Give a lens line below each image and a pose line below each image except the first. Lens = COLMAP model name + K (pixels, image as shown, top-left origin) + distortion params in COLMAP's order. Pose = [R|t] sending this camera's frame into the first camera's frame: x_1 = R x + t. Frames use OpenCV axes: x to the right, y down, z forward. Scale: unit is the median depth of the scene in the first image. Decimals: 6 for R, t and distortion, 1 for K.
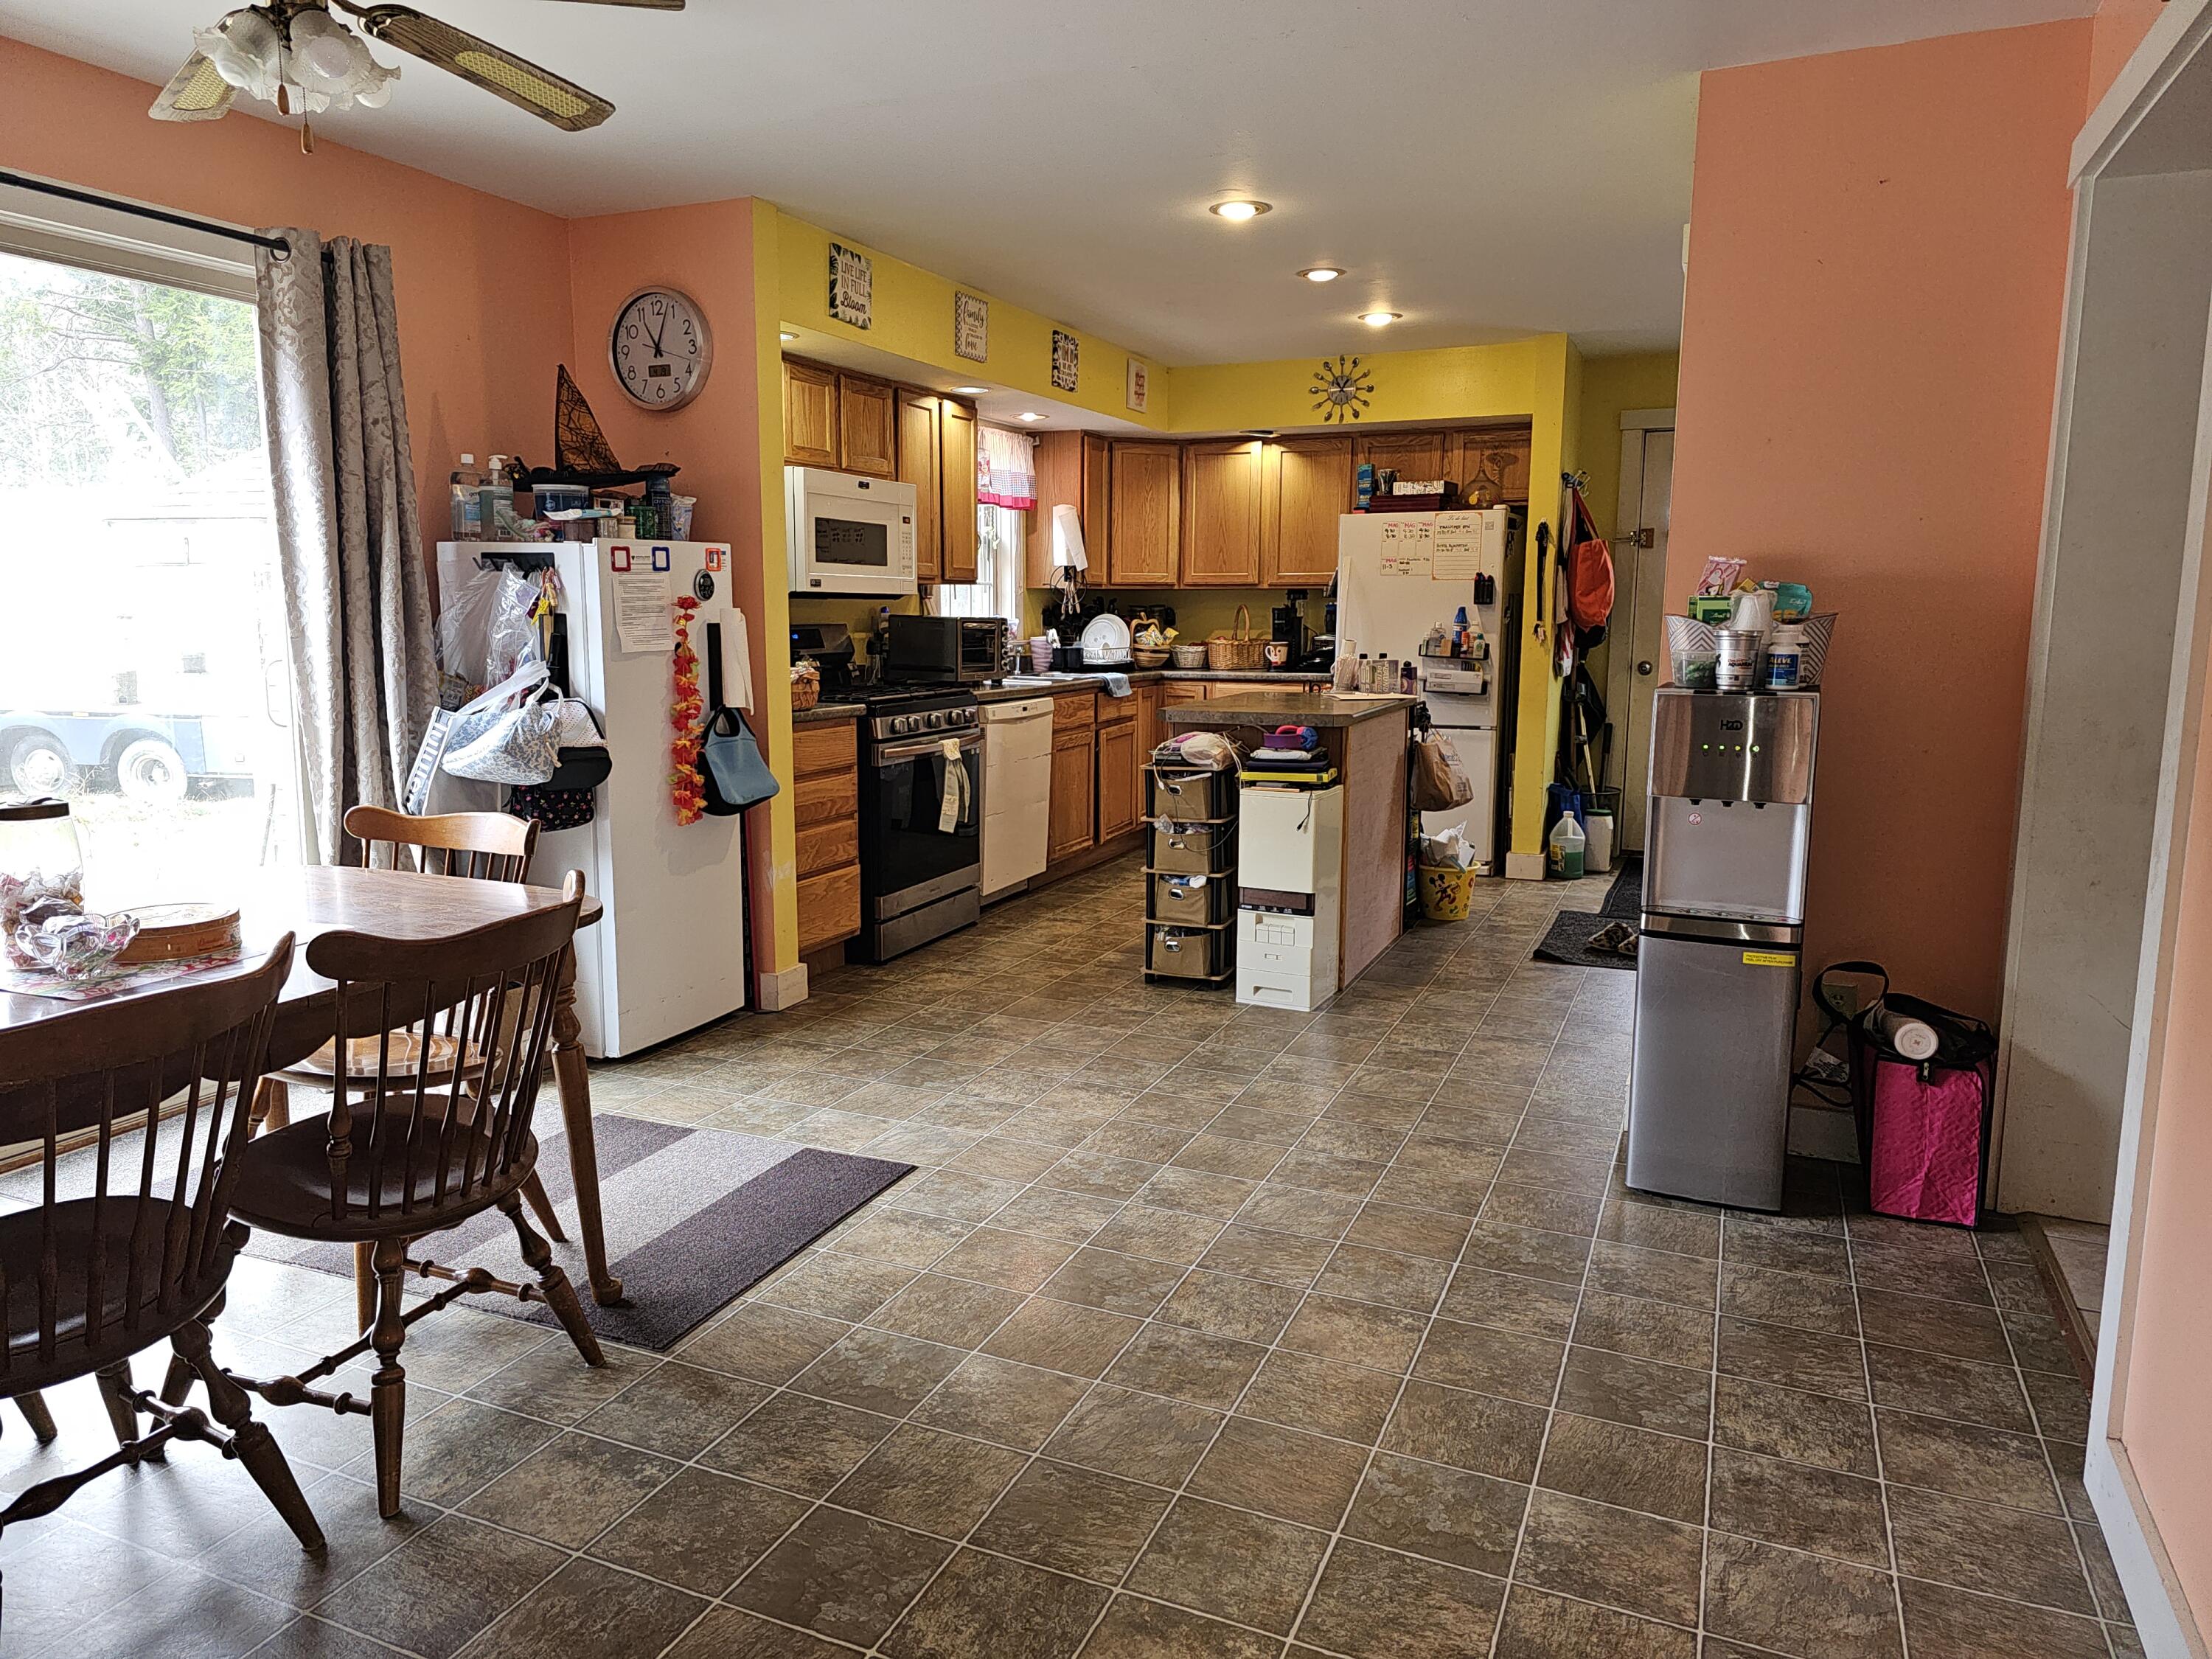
lens RADIAL K [[1480.4, 0, 1109.6], [0, 1480.4, 824.6], [0, 0, 1]] dist [0.080365, -0.096198]
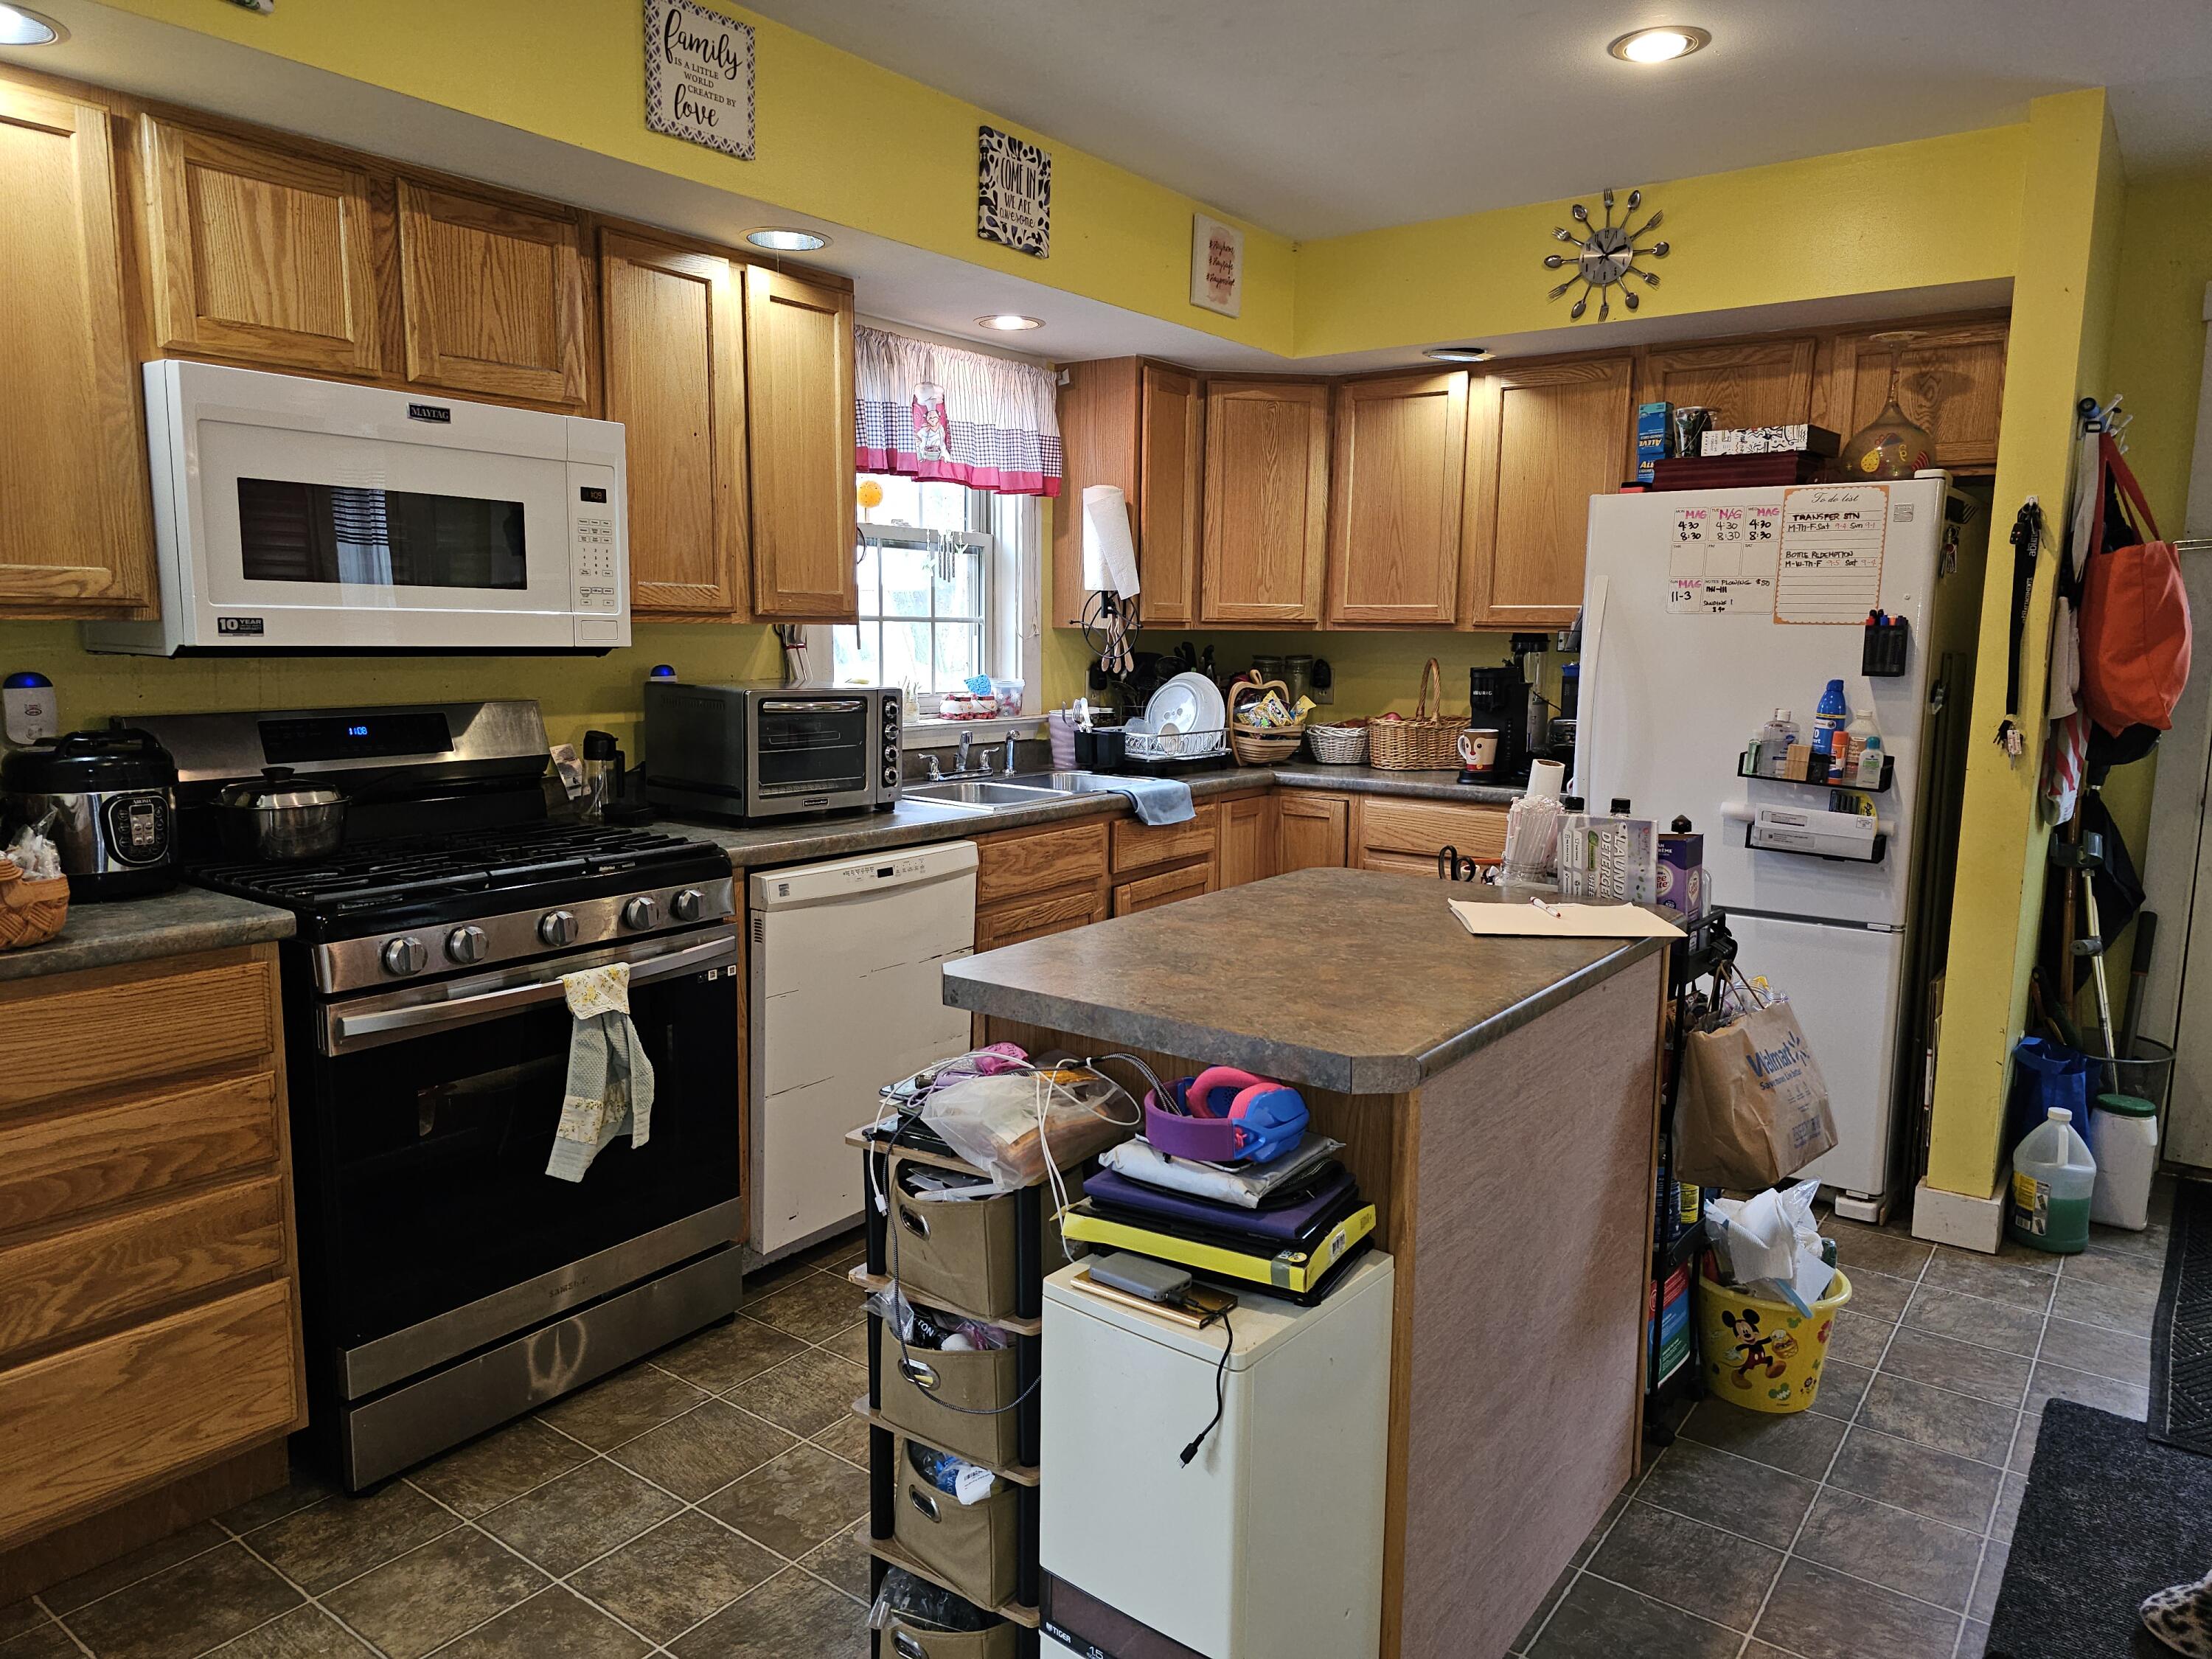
lens RADIAL K [[1502.8, 0, 1118.8], [0, 1502.8, 839.1], [0, 0, 1]] dist [0.081466, -0.098657]
pose [[0.975052, 0.042265, -0.217916, 0.116375], [-0.043805, 0.999038, -0.002238, -0.081023], [0.217612, 0.011728, 0.975965, 0.453889]]
